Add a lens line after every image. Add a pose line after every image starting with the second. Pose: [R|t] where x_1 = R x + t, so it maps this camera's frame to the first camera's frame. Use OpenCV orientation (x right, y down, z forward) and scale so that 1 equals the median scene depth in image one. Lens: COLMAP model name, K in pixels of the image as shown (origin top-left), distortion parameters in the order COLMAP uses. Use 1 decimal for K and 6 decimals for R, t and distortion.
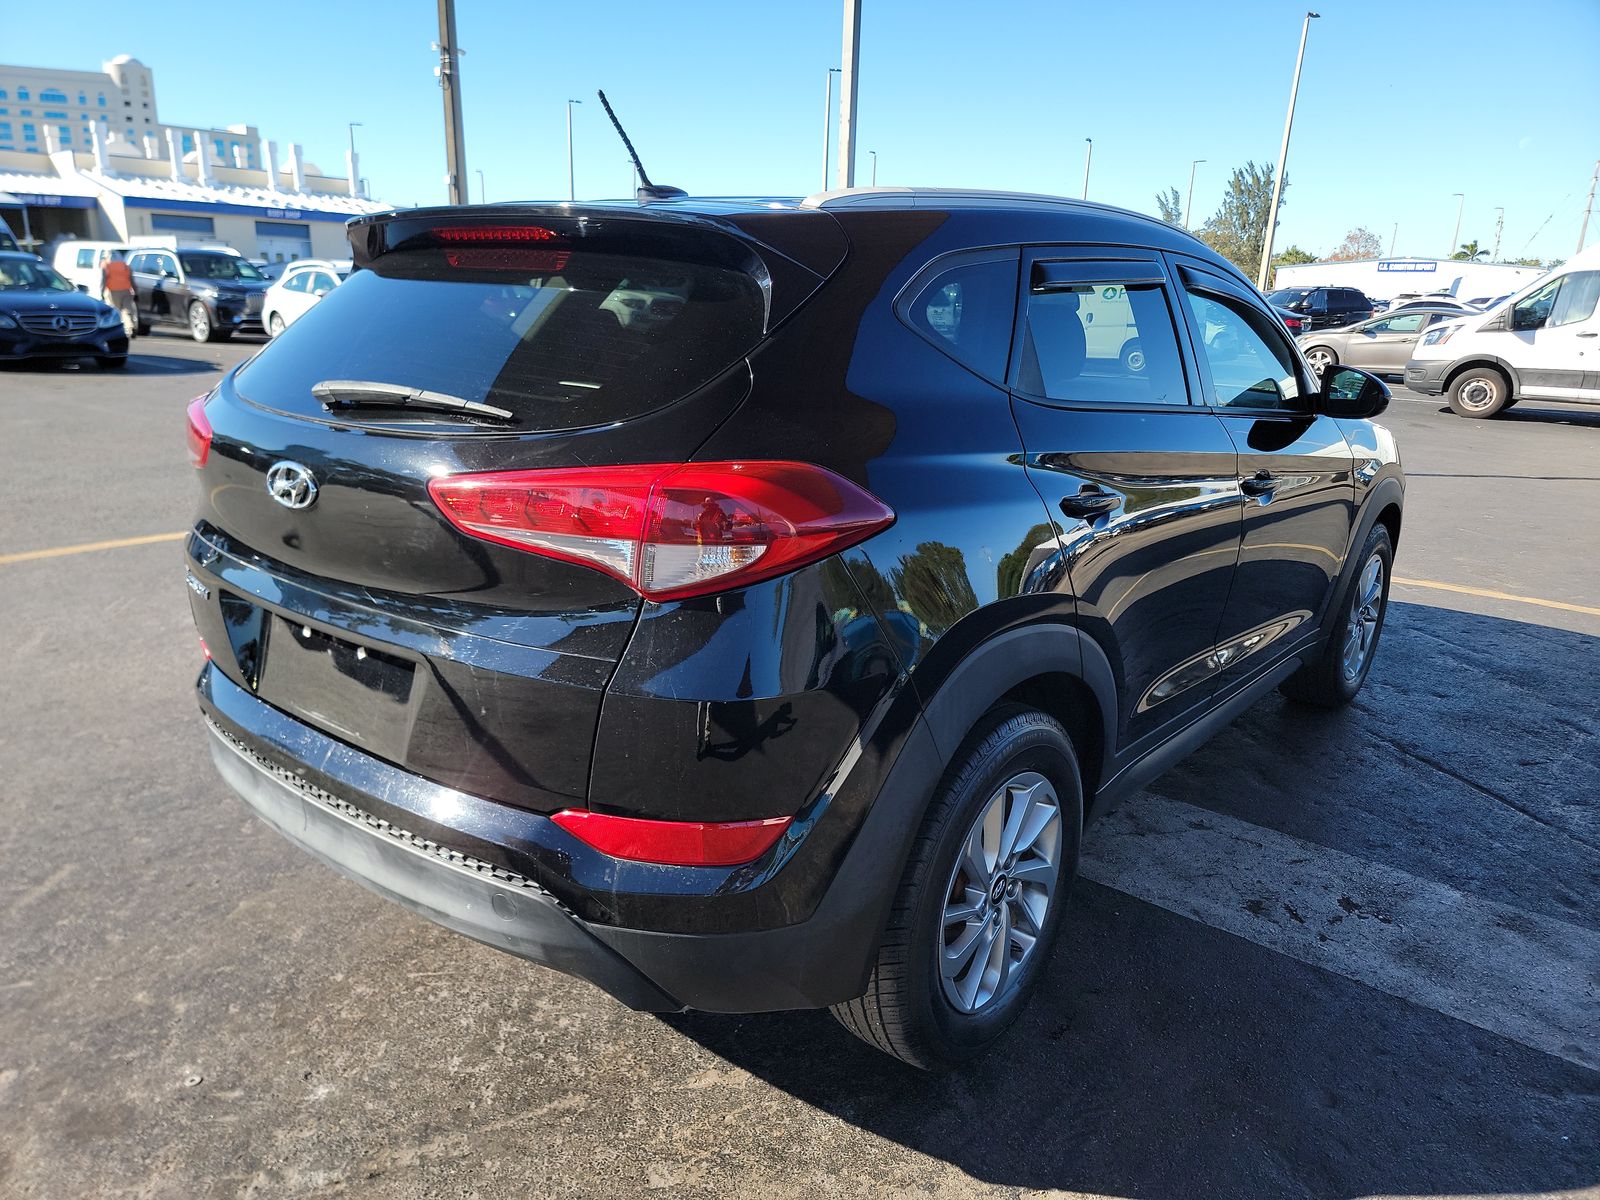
lens RADIAL K [[1098.1, 0, 804.6], [0, 1098.1, 608.8], [0, 0, 1]] dist [0.027743, -0.011596]
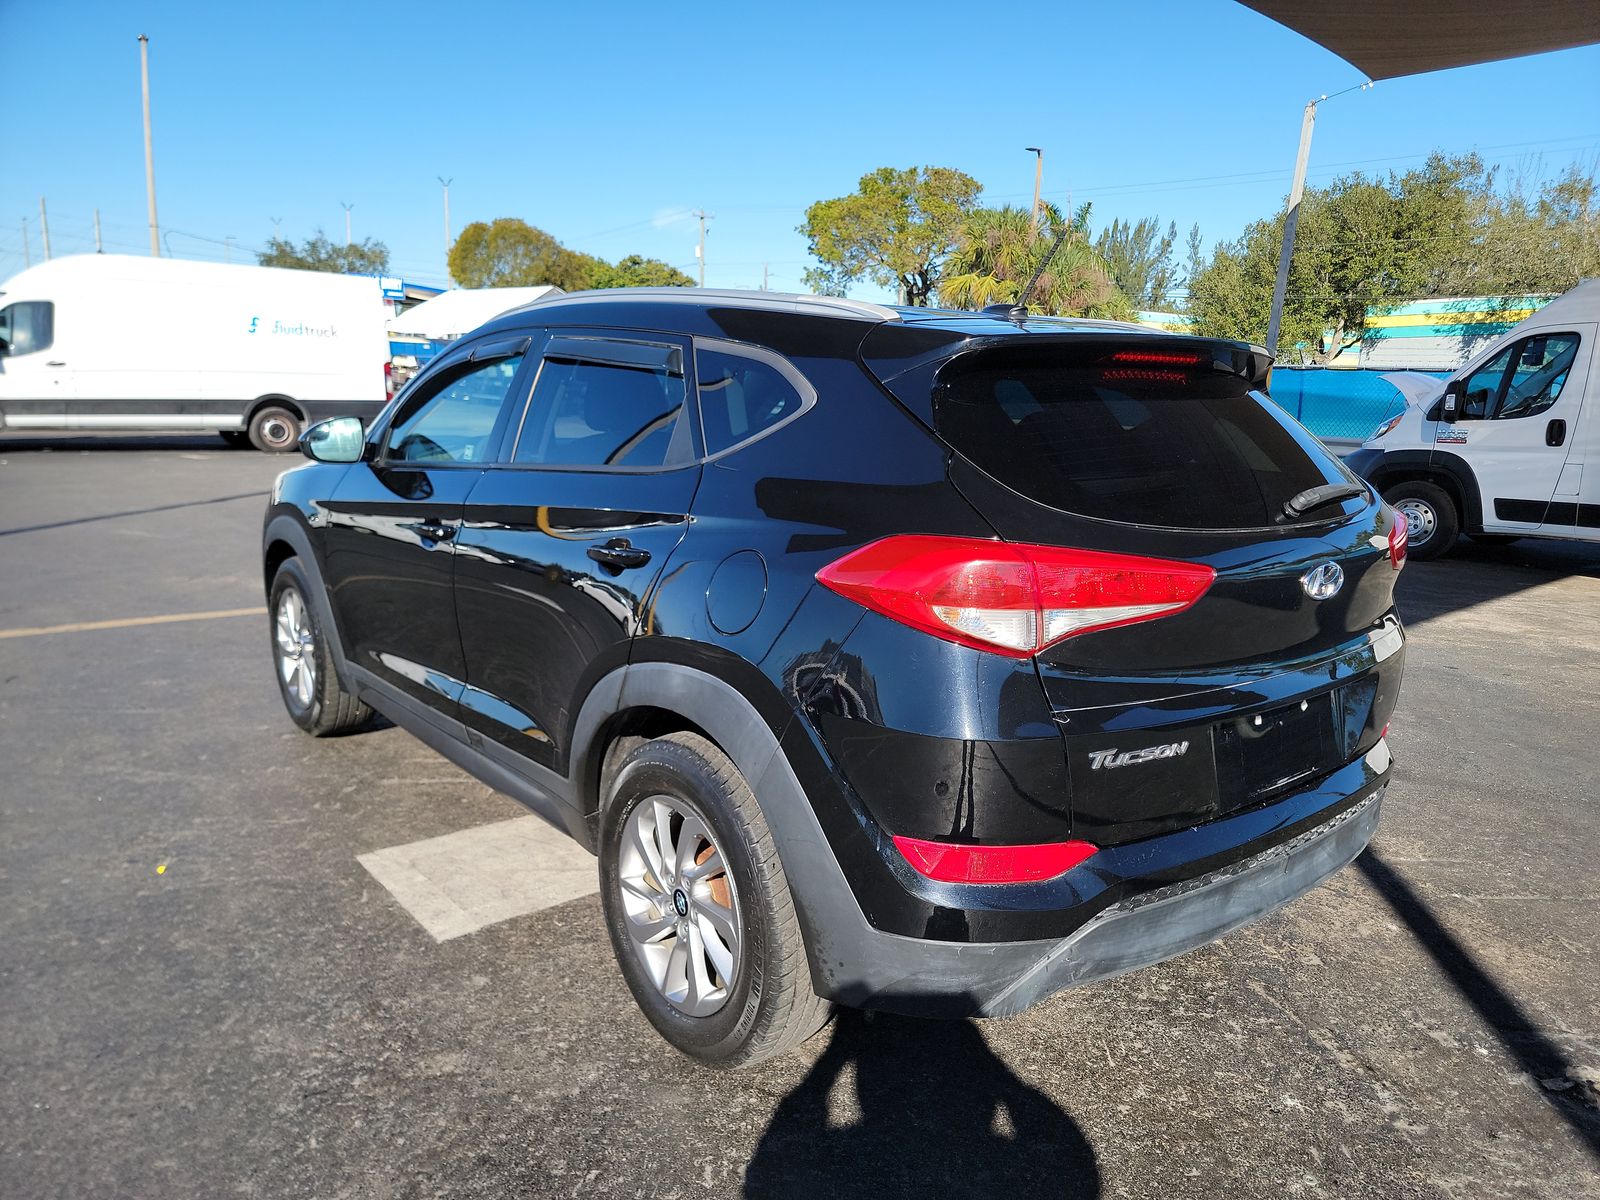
lens RADIAL K [[1098.1, 0, 800.8], [0, 1098.1, 601.7], [0, 0, 1]] dist [0.027743, -0.011596]
pose [[0.192067, -0.209780, 0.958698, -1.443402], [0.228037, 0.959688, 0.164312, -0.345760], [-0.954520, 0.187060, 0.232162, 1.063167]]
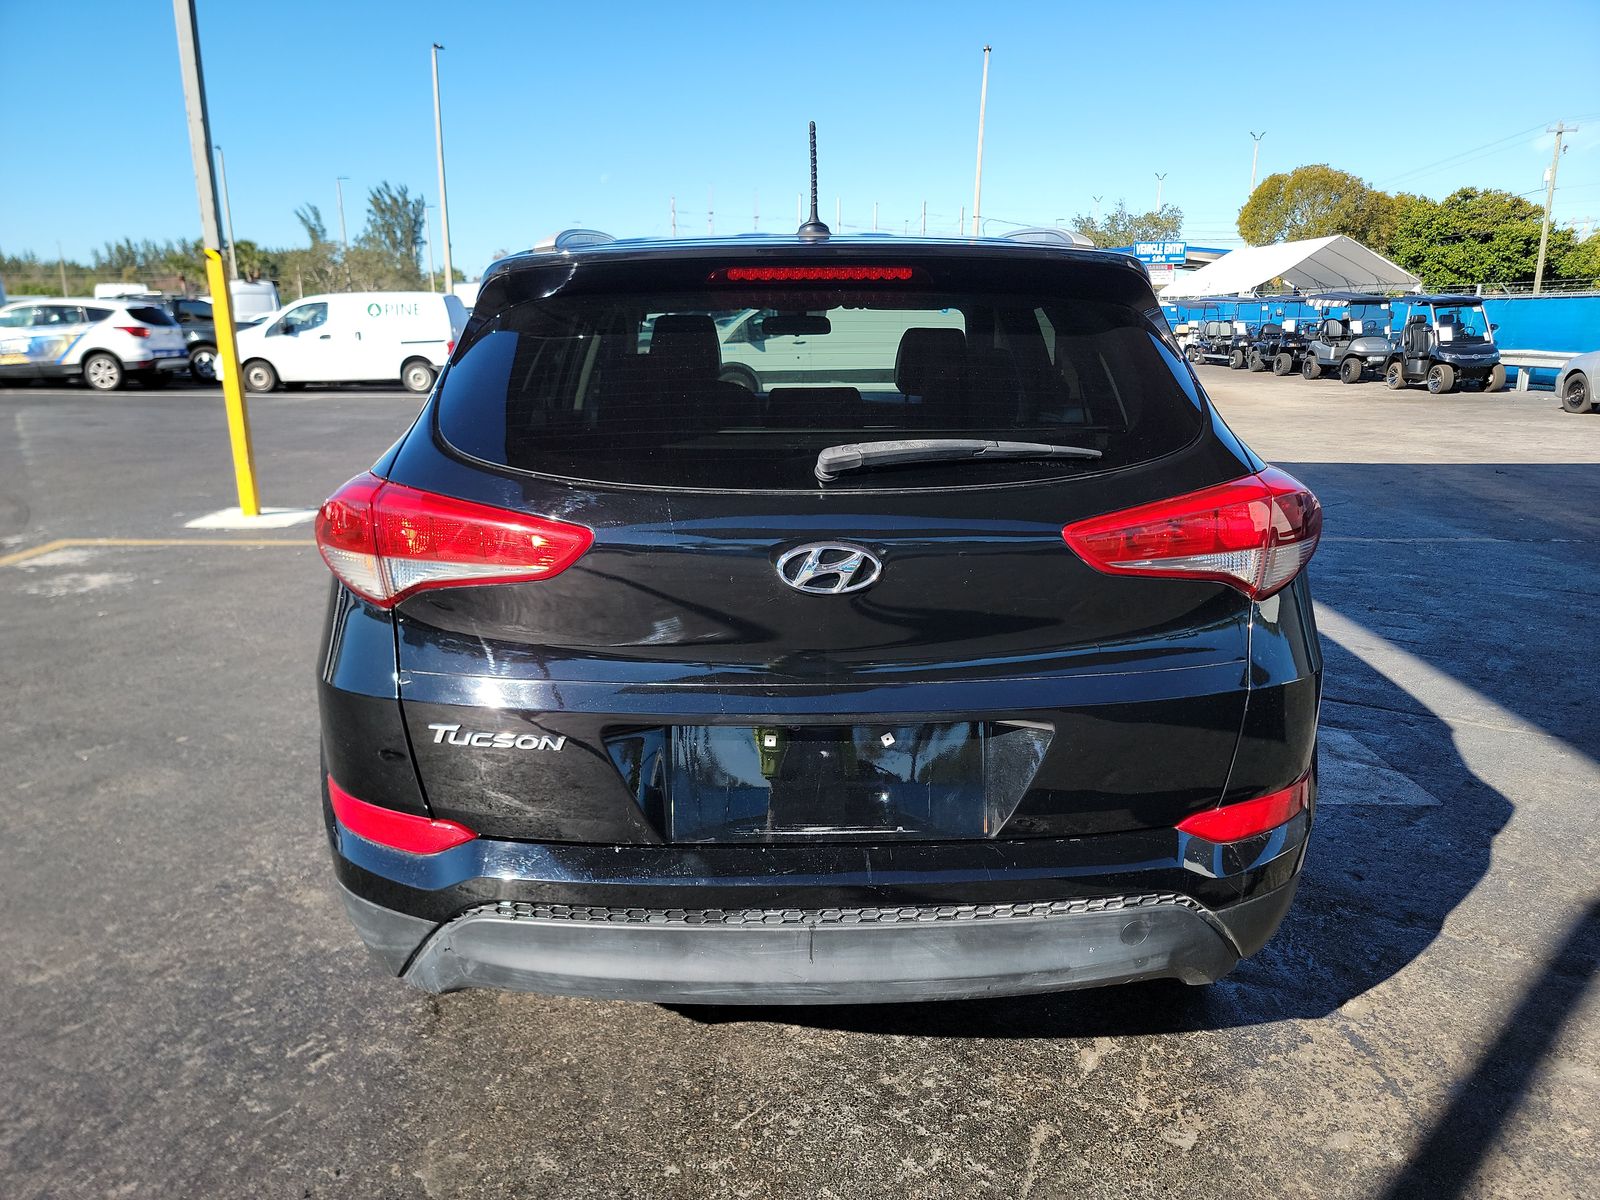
lens RADIAL K [[1098.1, 0, 802.1], [0, 1098.1, 595.0], [0, 0, 1]] dist [0.027743, -0.011596]
pose [[0.762069, -0.176168, 0.623070, -0.861462], [0.192124, 0.980461, 0.042232, -0.108436], [-0.618336, 0.087523, 0.781025, 0.291056]]
